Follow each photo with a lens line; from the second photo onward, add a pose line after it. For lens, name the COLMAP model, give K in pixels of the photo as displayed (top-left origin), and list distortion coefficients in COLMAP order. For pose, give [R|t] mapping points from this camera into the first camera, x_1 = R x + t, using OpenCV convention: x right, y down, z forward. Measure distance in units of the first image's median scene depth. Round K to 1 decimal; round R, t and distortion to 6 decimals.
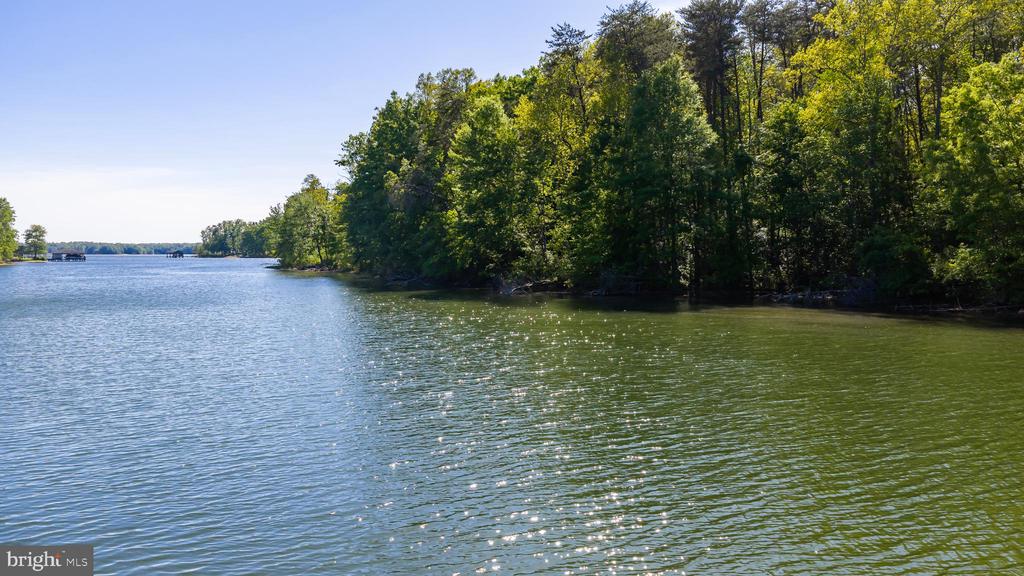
lens RADIAL K [[842.7, 0, 512.0], [0, 842.7, 296.2], [0, 0, 1]] dist [0.016839, -0.038993]
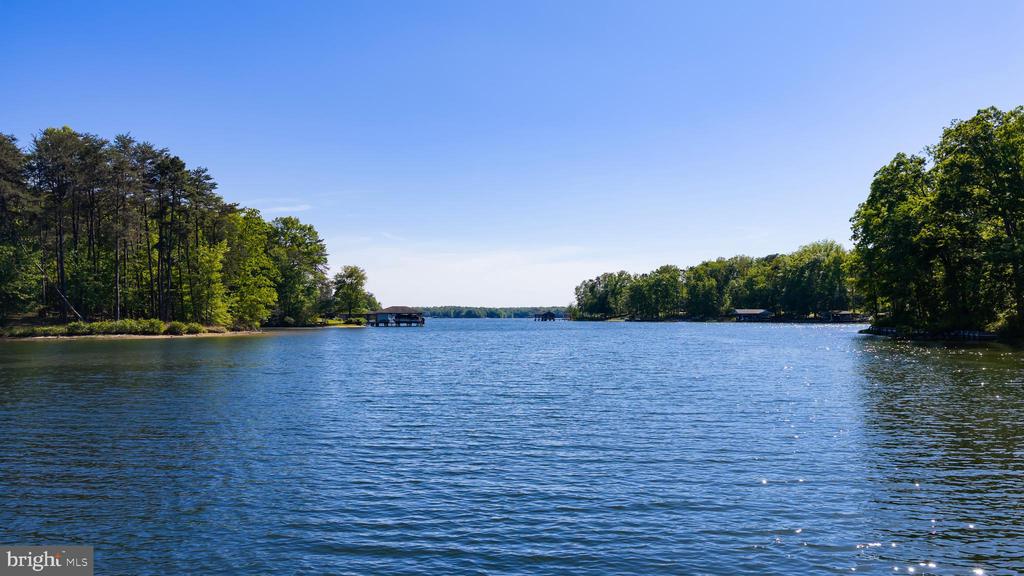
lens RADIAL K [[842.7, 0, 512.0], [0, 842.7, 296.2], [0, 0, 1]] dist [0.016839, -0.038993]
pose [[0.920713, -0.012376, -0.390045, -0.122224], [-0.016955, 0.997284, -0.071668, -0.012089], [0.389873, 0.072598, 0.918003, 0.268532]]
